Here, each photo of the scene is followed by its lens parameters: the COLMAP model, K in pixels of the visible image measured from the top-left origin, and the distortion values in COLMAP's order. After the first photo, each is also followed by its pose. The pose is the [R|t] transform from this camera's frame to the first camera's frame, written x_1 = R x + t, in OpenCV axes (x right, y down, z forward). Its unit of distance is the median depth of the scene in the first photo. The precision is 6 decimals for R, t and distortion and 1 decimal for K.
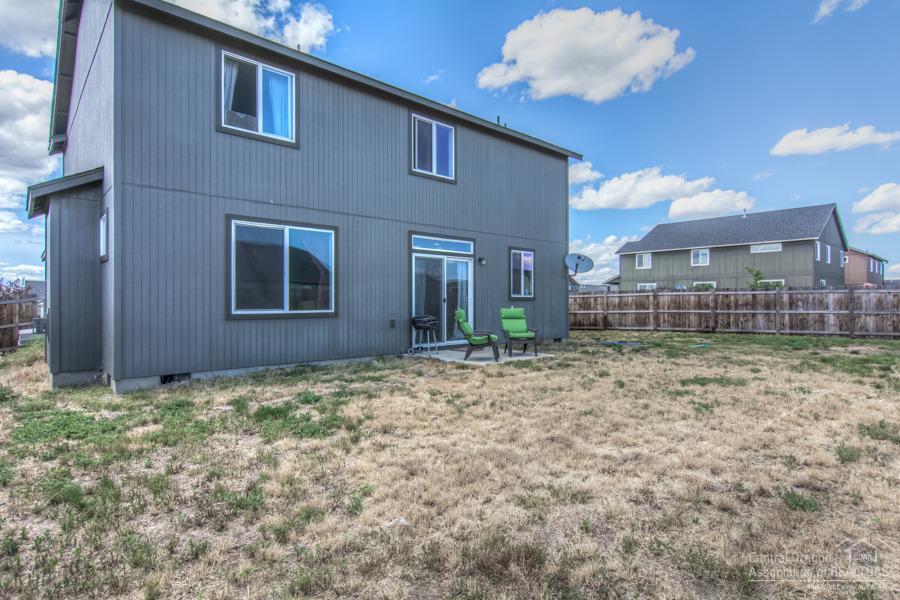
lens RADIAL K [[475.9, 0, 450.0], [0, 475.9, 300.0], [0, 0, 1]] dist [-0.001977, -0.000321]
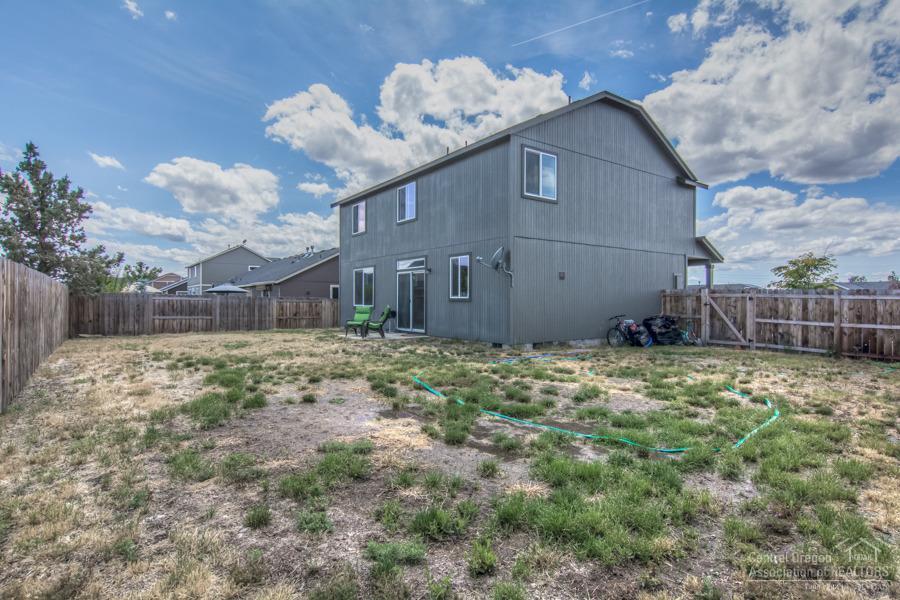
lens RADIAL K [[475.9, 0, 450.0], [0, 475.9, 300.0], [0, 0, 1]] dist [-0.001977, -0.000321]
pose [[-0.122584, -0.004215, -0.992449, 1.441823], [-0.008361, 0.999960, -0.003214, 0.001972], [0.992423, 0.007904, -0.122615, 1.291899]]
